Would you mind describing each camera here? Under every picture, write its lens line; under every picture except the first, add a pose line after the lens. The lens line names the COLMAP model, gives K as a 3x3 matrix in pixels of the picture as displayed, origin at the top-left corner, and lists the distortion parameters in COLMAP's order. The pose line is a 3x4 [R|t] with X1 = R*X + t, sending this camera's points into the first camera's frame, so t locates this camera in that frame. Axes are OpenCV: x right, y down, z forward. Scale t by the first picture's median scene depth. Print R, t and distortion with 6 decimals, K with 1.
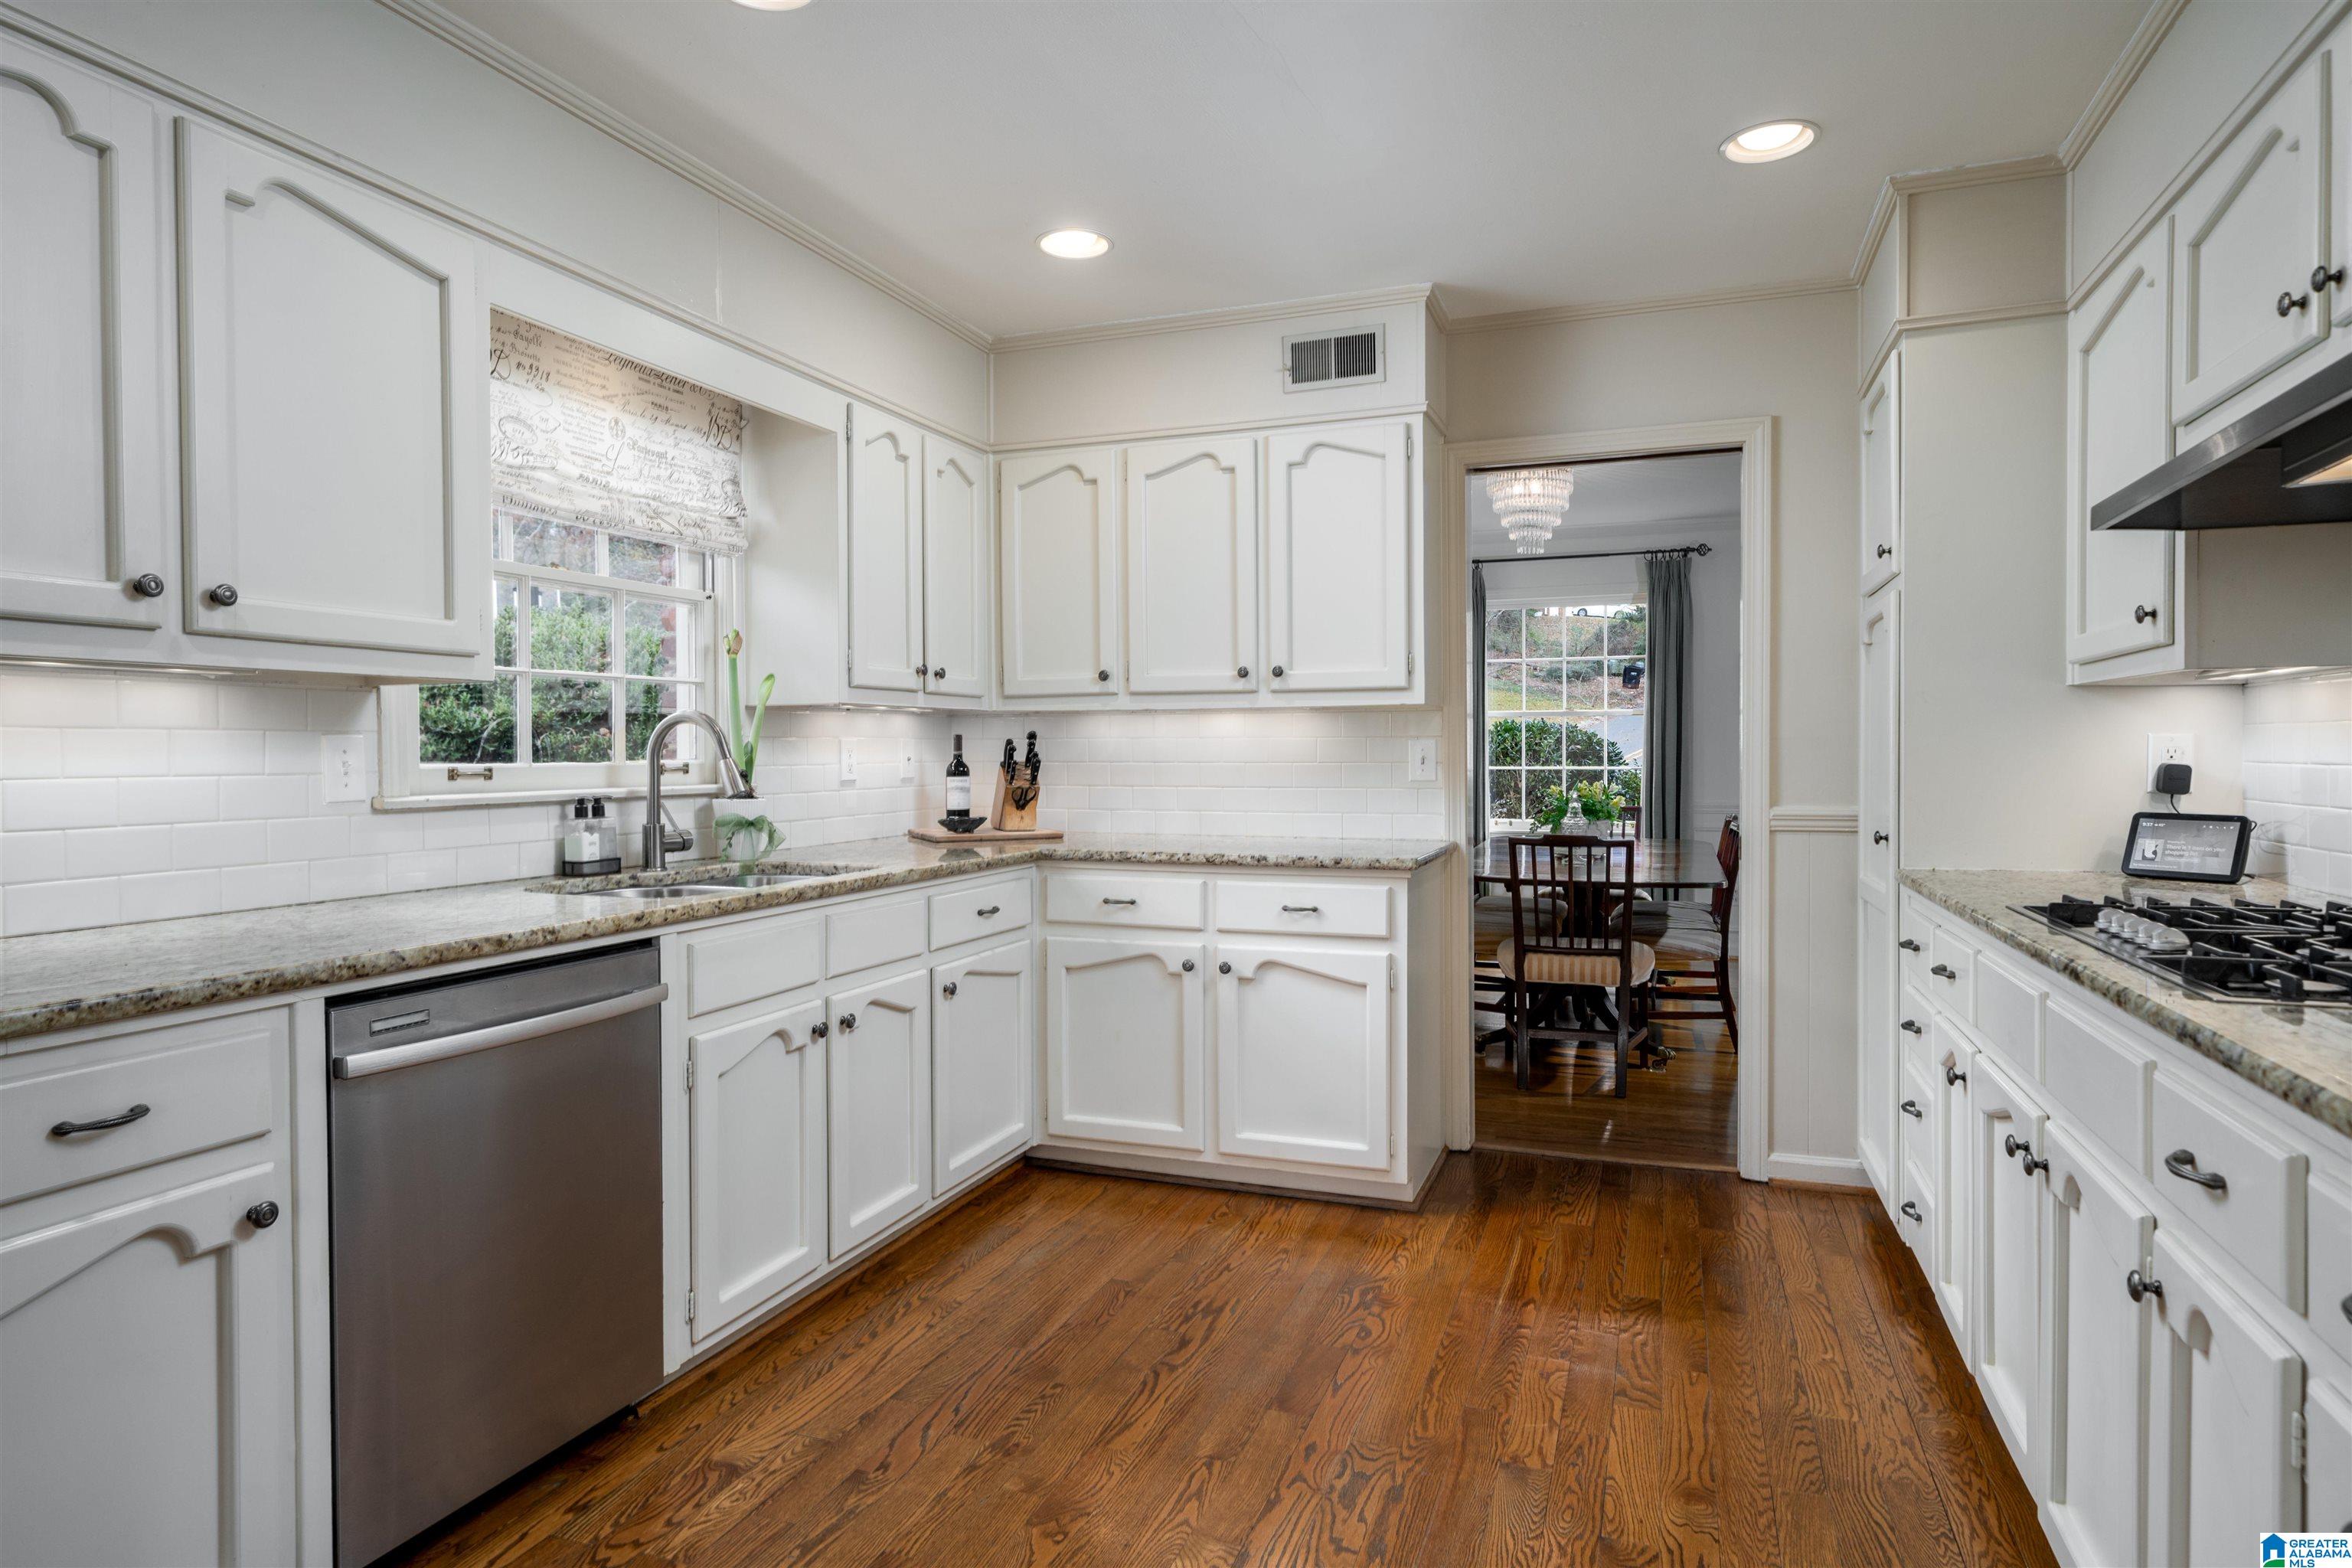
lens RADIAL K [[1324.6, 0, 1185.4], [0, 1324.6, 775.2], [0, 0, 1]] dist [-0.002023, -0.001174]
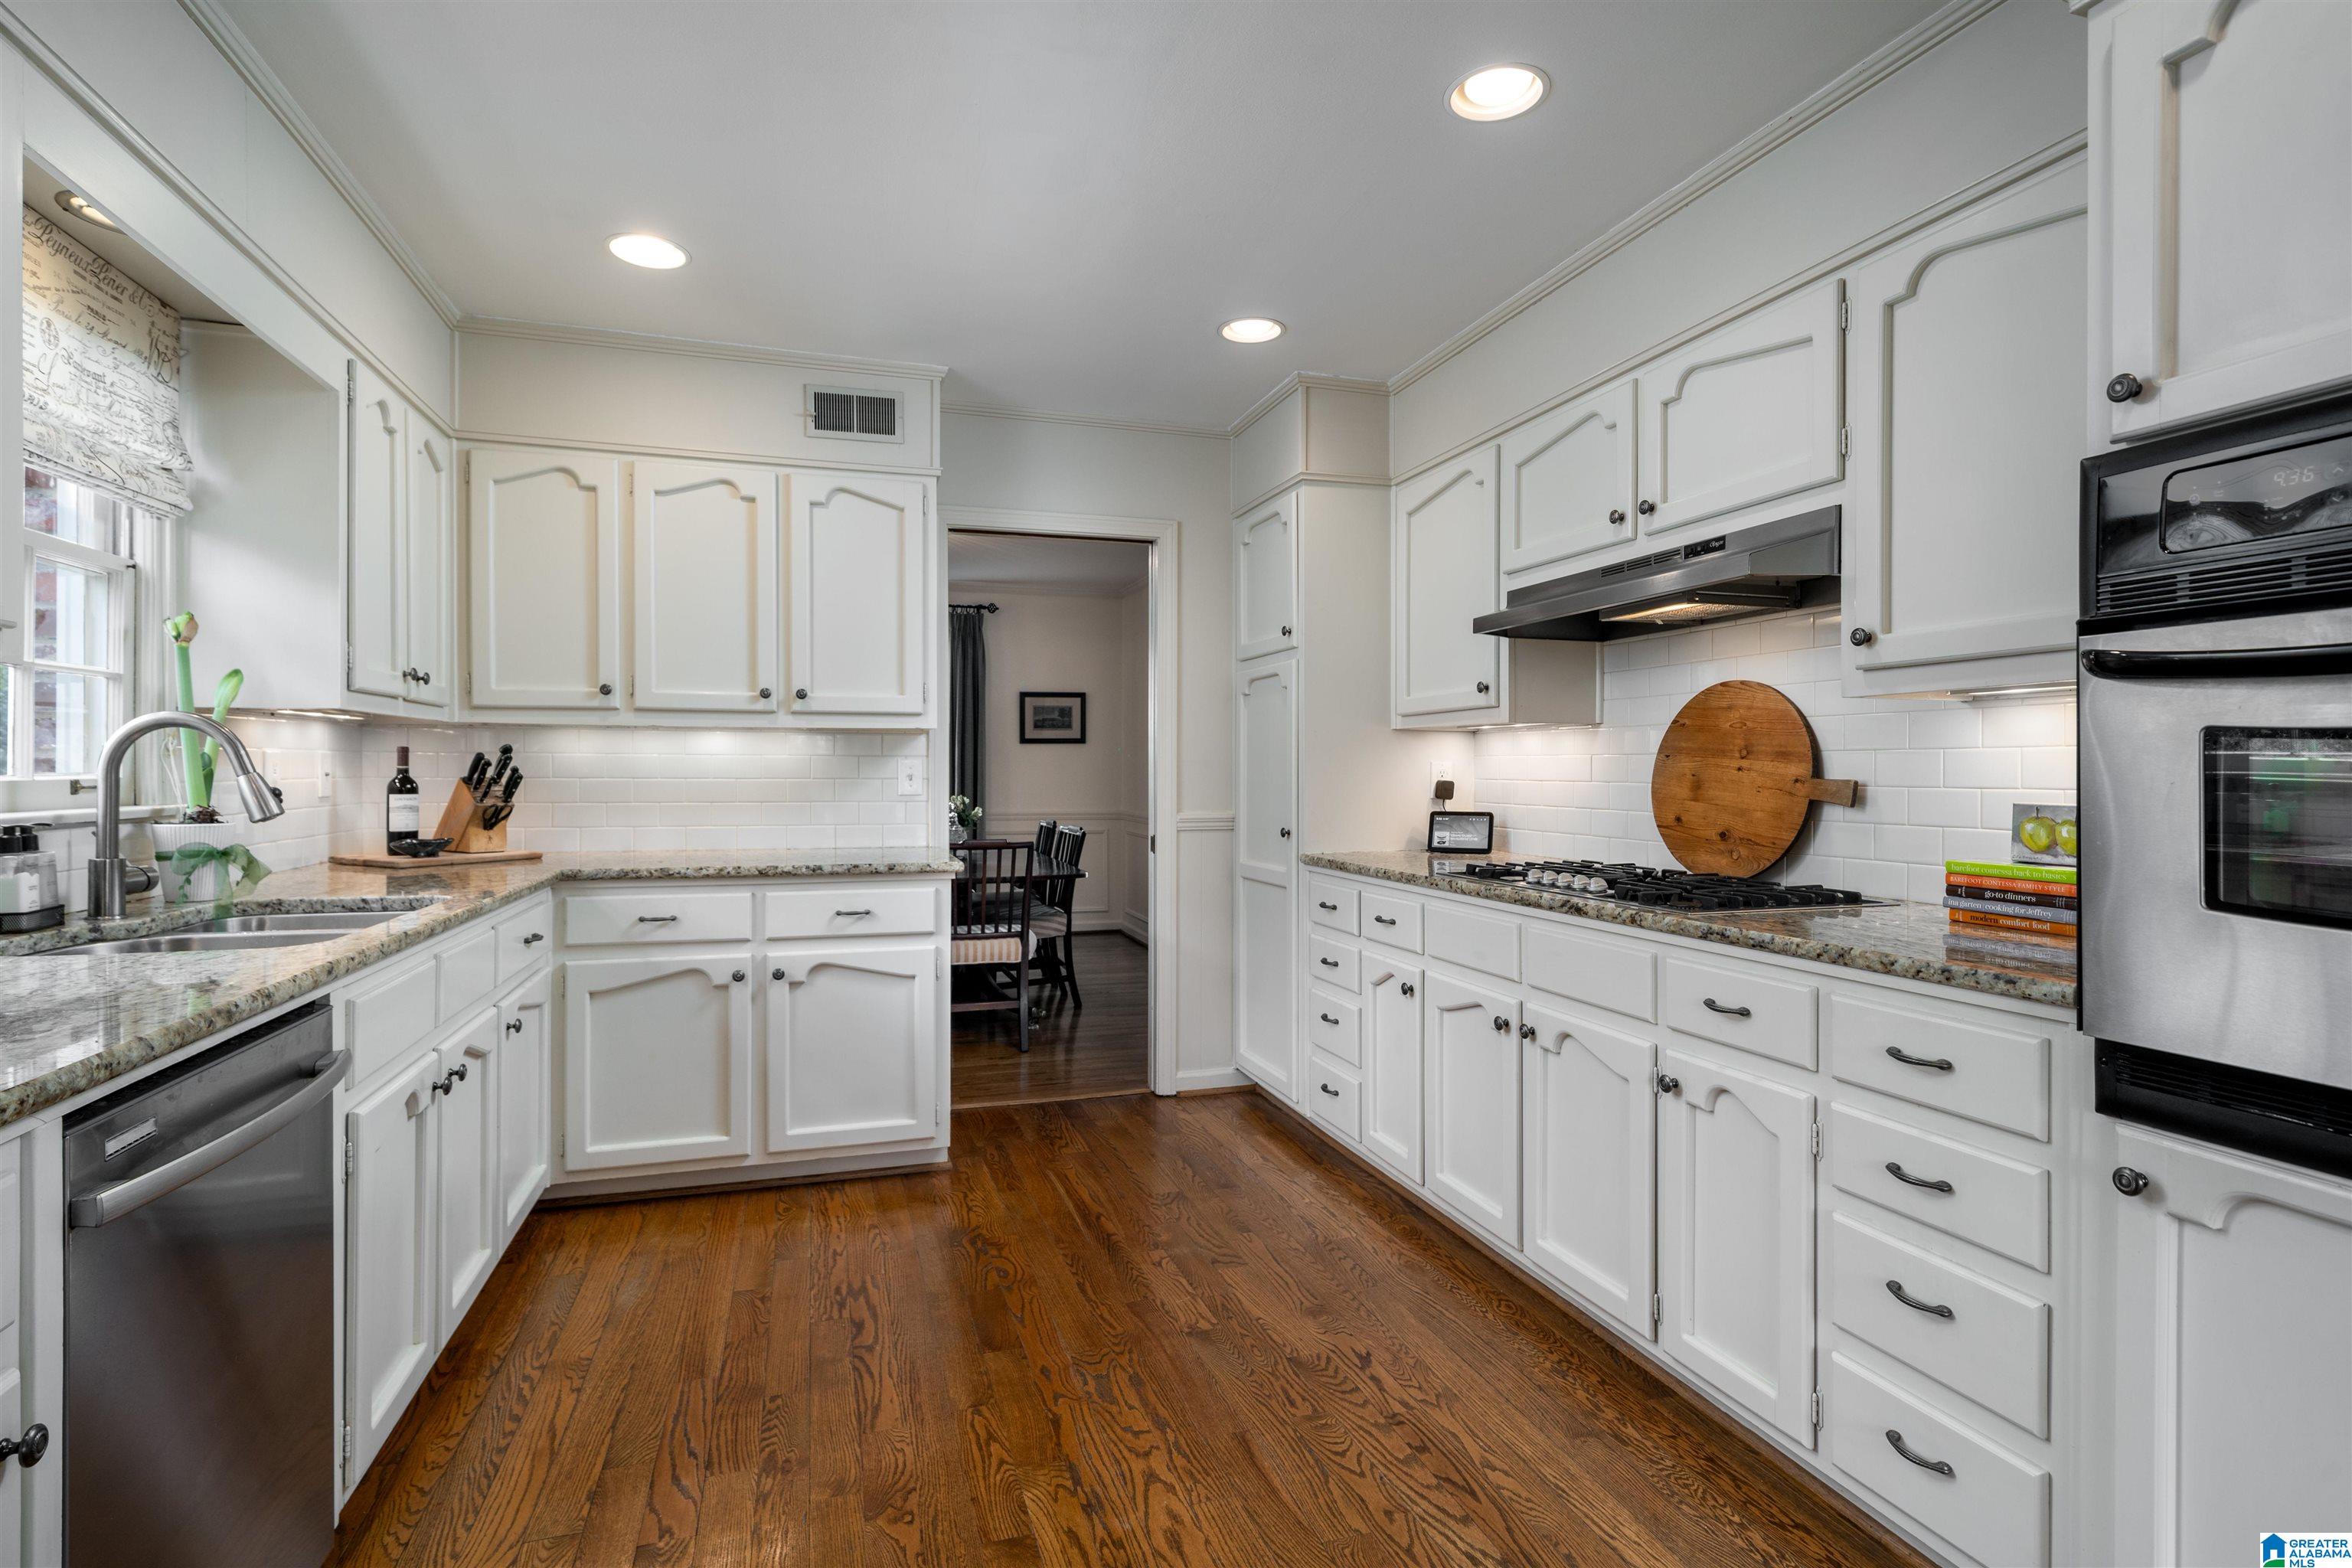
lens RADIAL K [[1156.2, 0, 1182.5], [0, 1156.2, 773.7], [0, 0, 1]] dist [0.001999, -0.000463]
pose [[0.788382, 0.004105, 0.615172, -0.292316], [0.004657, 0.999909, -0.012642, -0.000506], [-0.615168, 0.012832, 0.788292, 0.081369]]
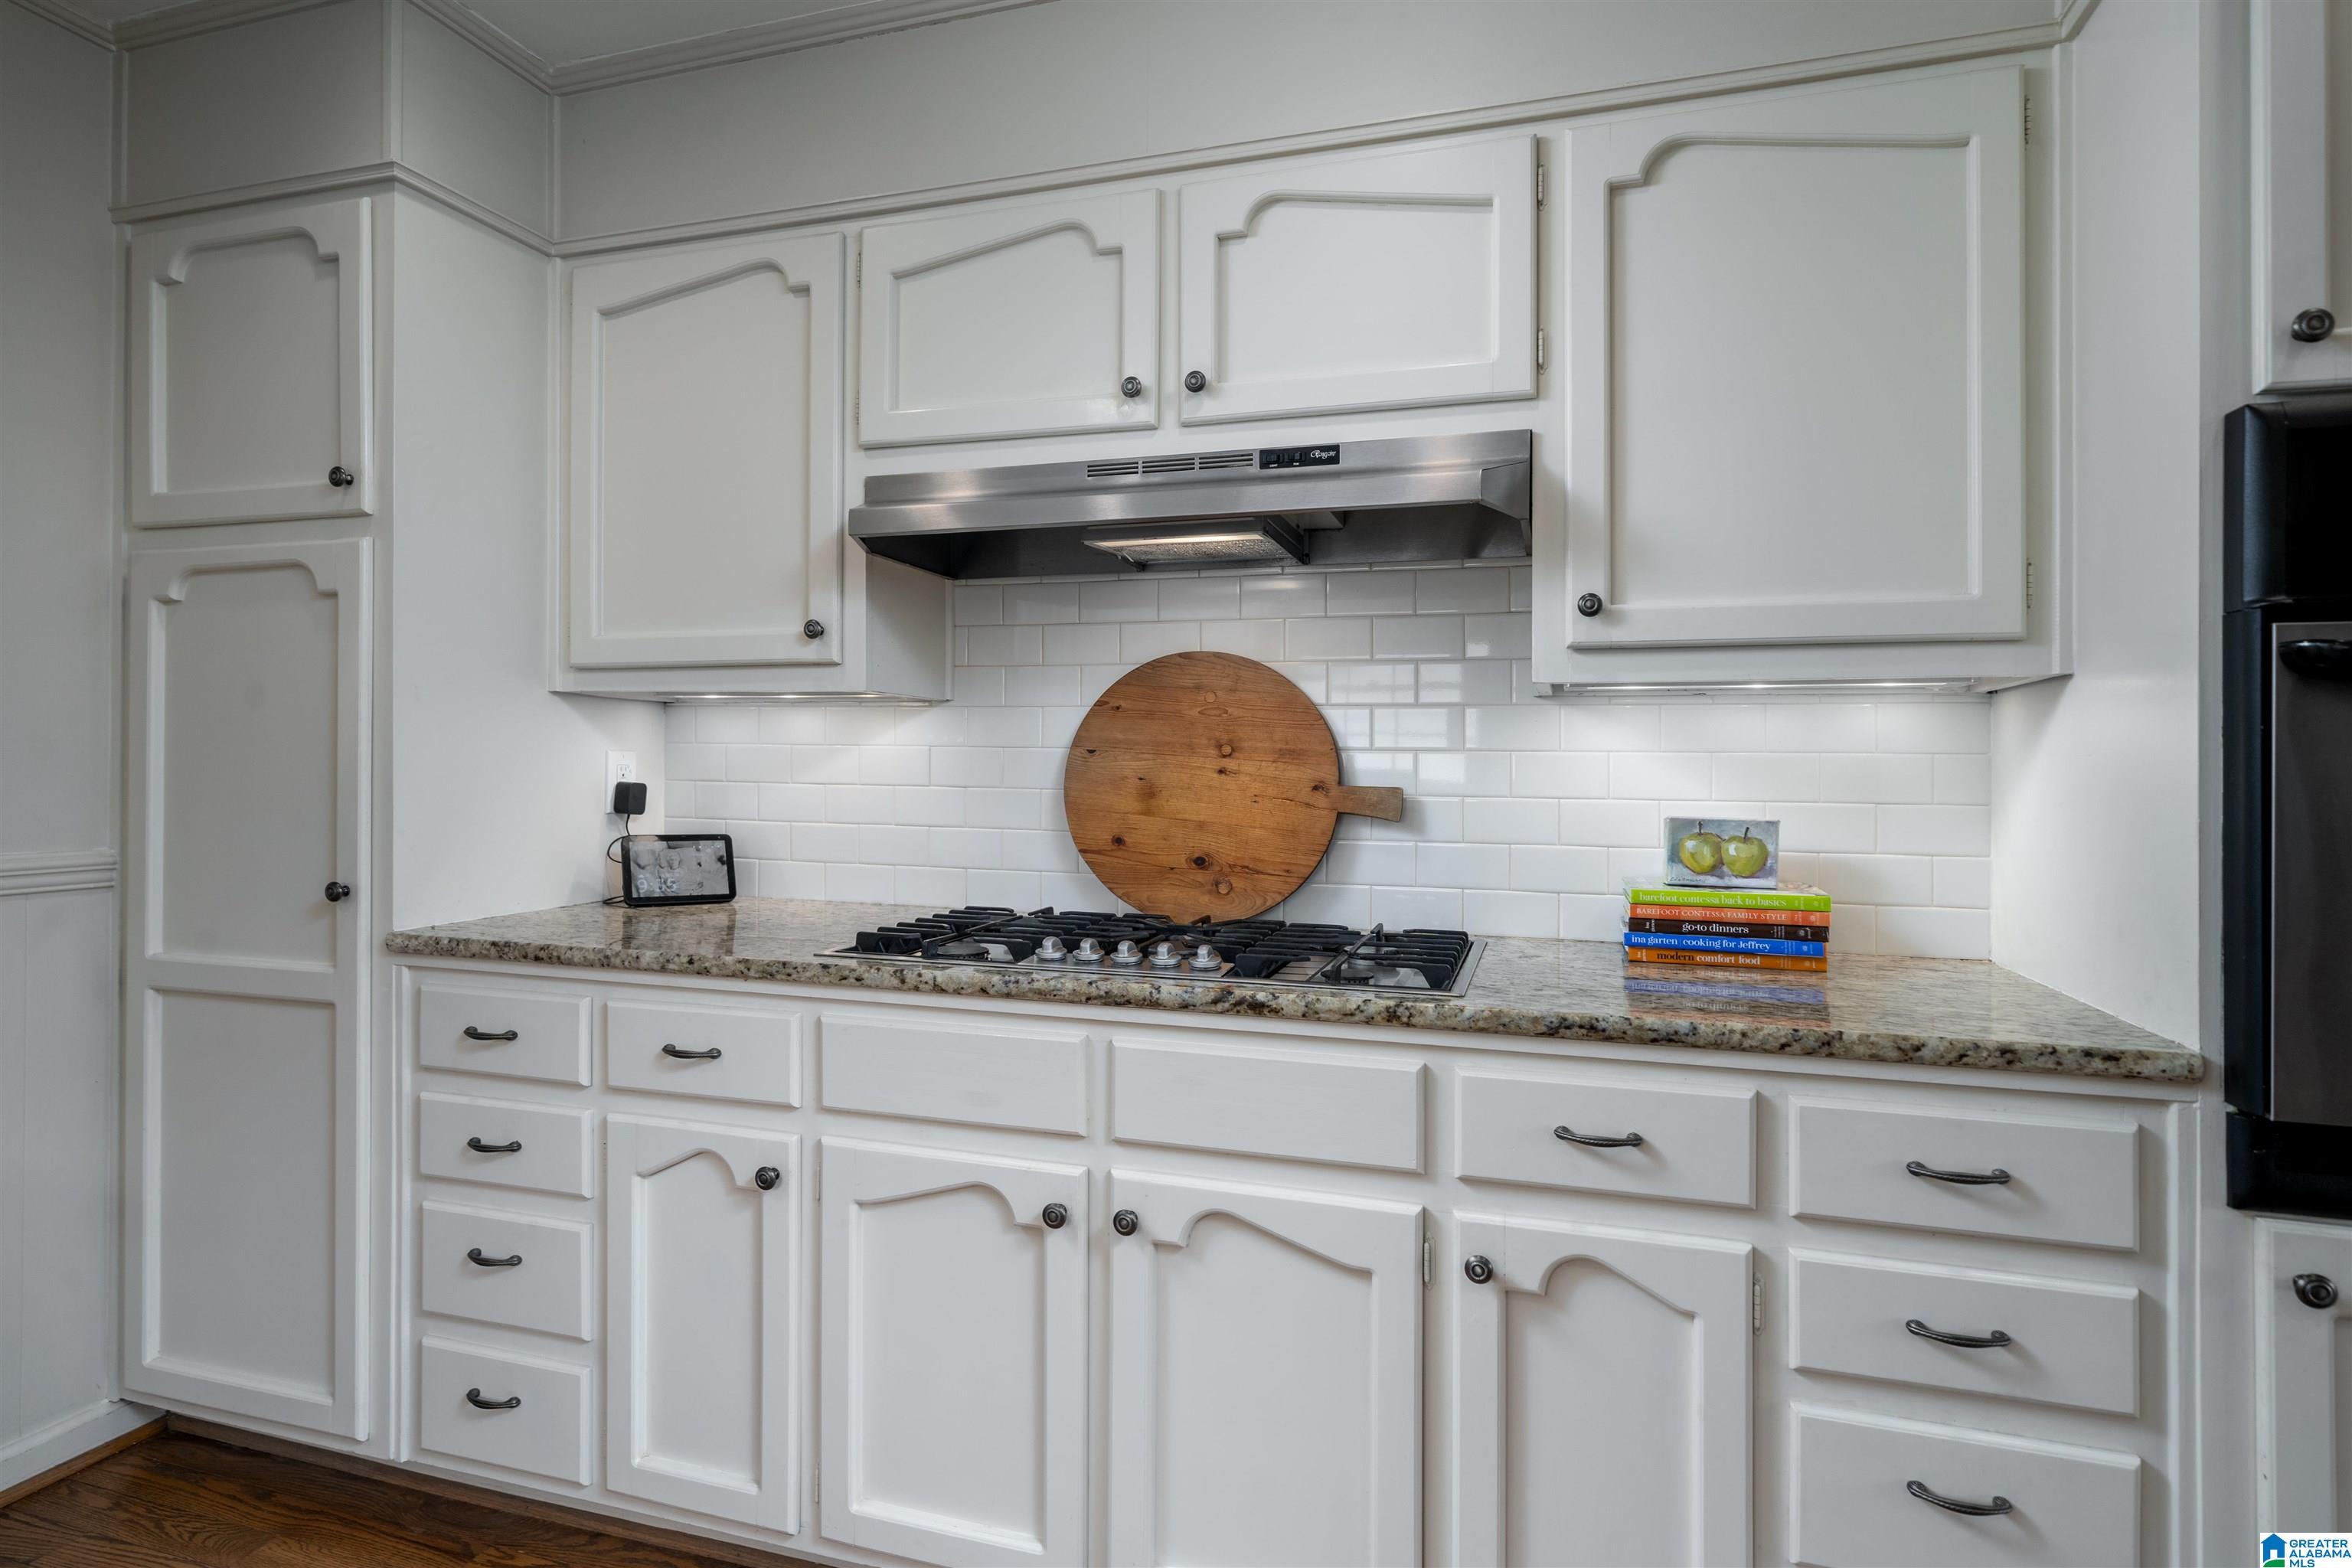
lens RADIAL K [[1221.0, 0, 1171.1], [0, 1221.0, 759.2], [0, 0, 1]] dist [-0.000720, -0.001972]
pose [[-0.049188, 0.012970, 0.998705, -0.117036], [0.003522, 0.999912, -0.012812, -0.010582], [-0.998783, 0.002887, -0.049229, 0.540075]]
